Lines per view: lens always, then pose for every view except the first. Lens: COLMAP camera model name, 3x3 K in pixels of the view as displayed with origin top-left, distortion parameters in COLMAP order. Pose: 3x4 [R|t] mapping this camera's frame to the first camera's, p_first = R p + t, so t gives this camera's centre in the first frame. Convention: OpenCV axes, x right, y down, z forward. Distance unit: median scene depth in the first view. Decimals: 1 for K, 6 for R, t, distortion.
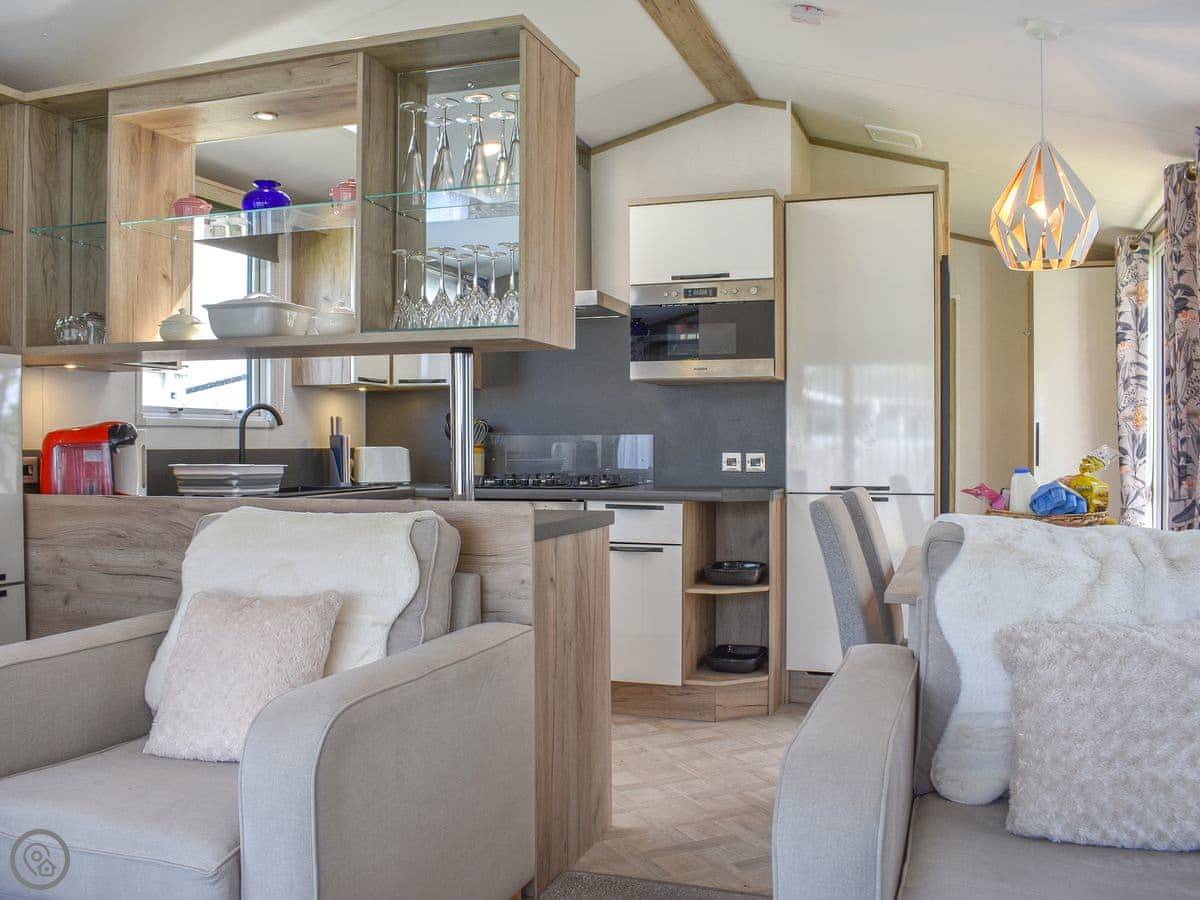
lens RADIAL K [[1061.6, 0, 600.0], [0, 1061.6, 450.0], [0, 0, 1]] dist [-0.088639, 0.010183]
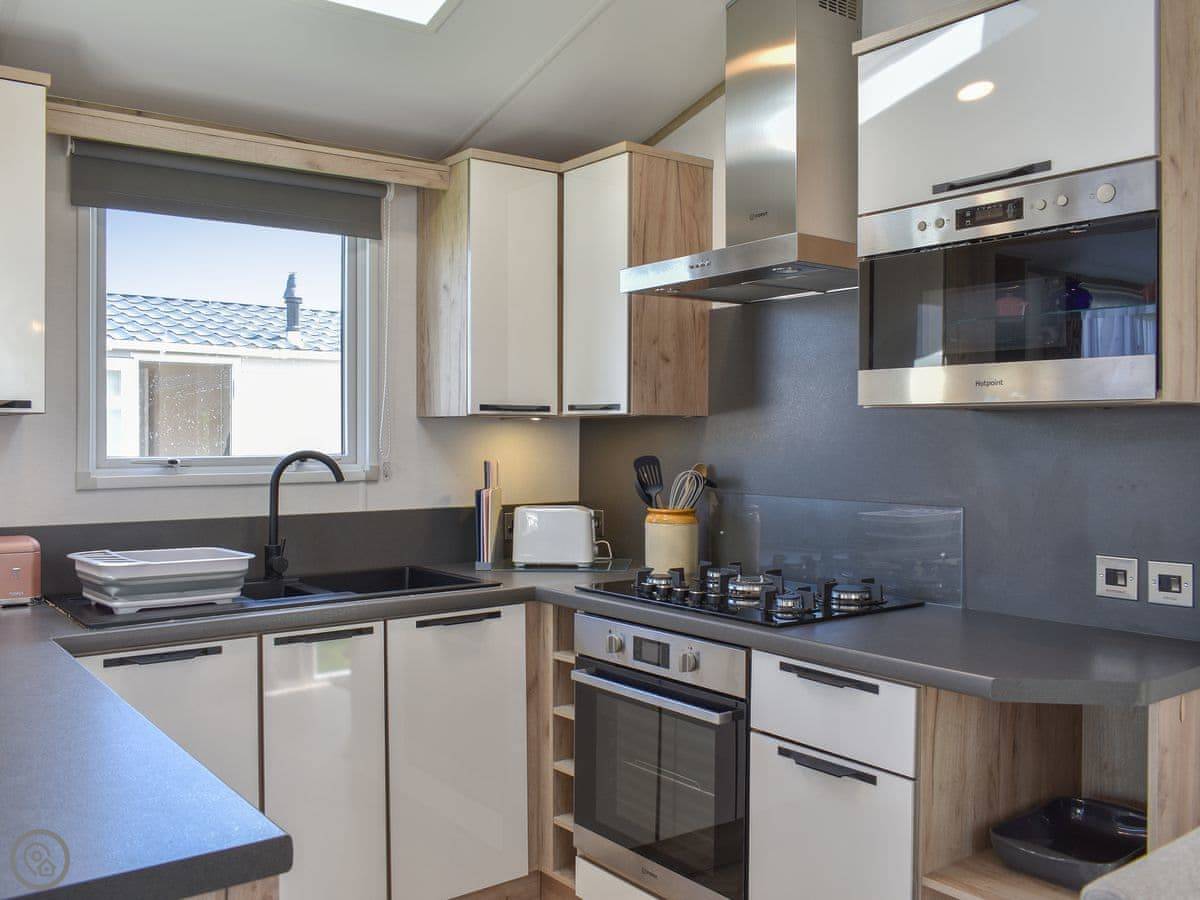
lens RADIAL K [[1068.6, 0, 577.4], [0, 1068.6, 433.8], [0, 0, 1]] dist [-0.011505, 0.003506]
pose [[0.835458, -0.000262, -0.549554, 0.185773], [-0.005014, 0.999955, -0.008100, -0.046860], [0.549531, 0.009523, 0.835419, 0.491059]]
